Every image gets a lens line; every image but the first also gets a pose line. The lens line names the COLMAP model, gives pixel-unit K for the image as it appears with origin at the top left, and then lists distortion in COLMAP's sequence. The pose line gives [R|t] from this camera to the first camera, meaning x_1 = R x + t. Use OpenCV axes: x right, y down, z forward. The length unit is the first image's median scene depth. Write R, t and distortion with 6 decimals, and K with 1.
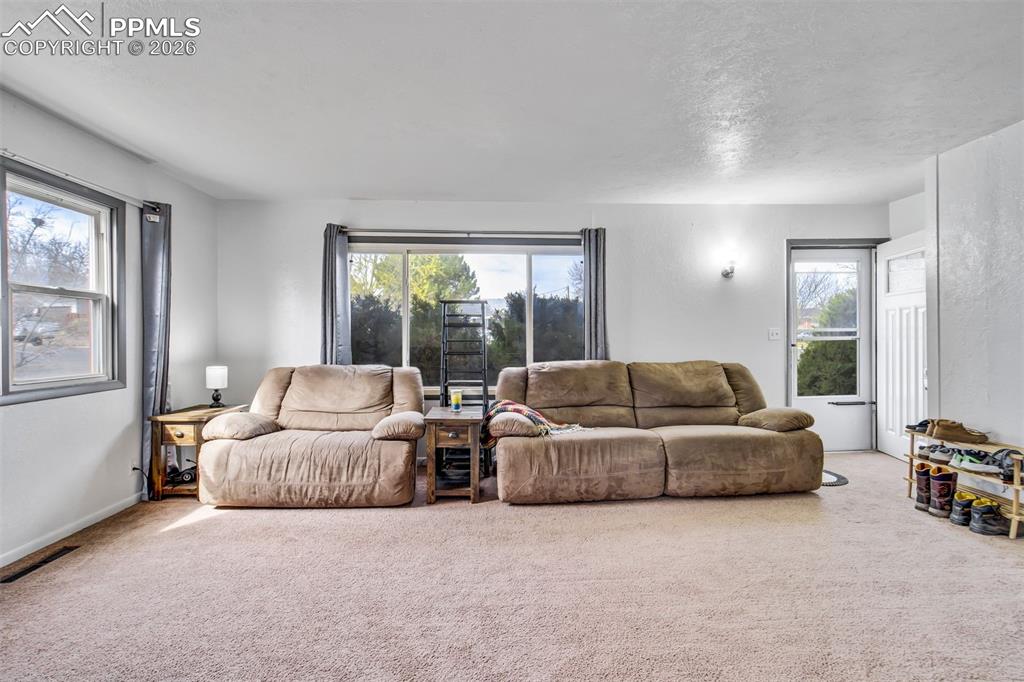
lens RADIAL K [[485.8, 0, 515.7], [0, 485.8, 341.0], [0, 0, 1]] dist [-0.005078, 0.005285]
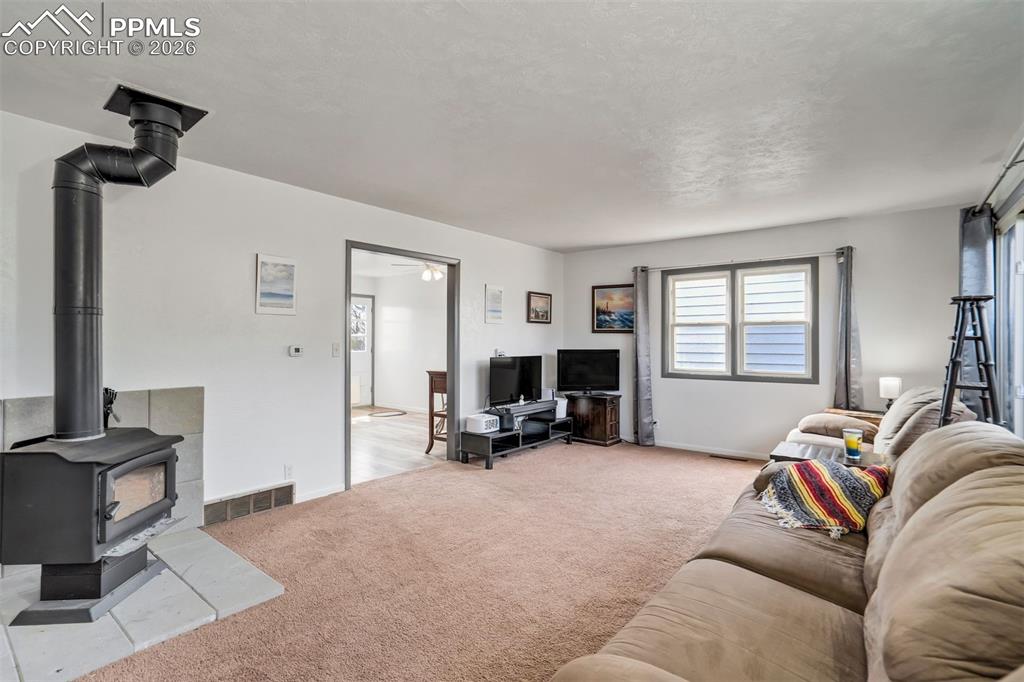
lens RADIAL K [[485.8, 0, 508.8], [0, 485.8, 334.4], [0, 0, 1]] dist [-0.005078, 0.005285]
pose [[-0.681329, 0.005712, -0.731955, 0.904247], [0.000099, 0.999970, 0.007711, -0.065000], [0.731977, 0.005181, -0.681310, 1.311978]]
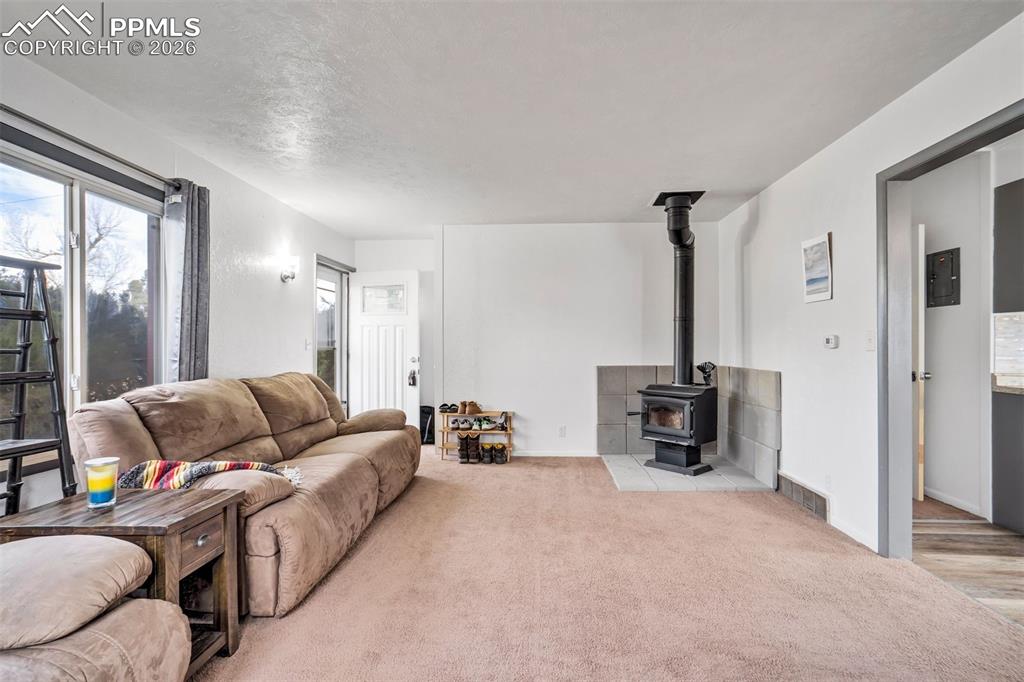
lens RADIAL K [[485.8, 0, 517.6], [0, 485.8, 347.3], [0, 0, 1]] dist [-0.005078, 0.005285]
pose [[0.105671, 0.002951, 0.994397, -0.630420], [0.002270, 0.999992, -0.003209, -0.004708], [-0.994399, 0.002597, 0.105663, 0.667498]]
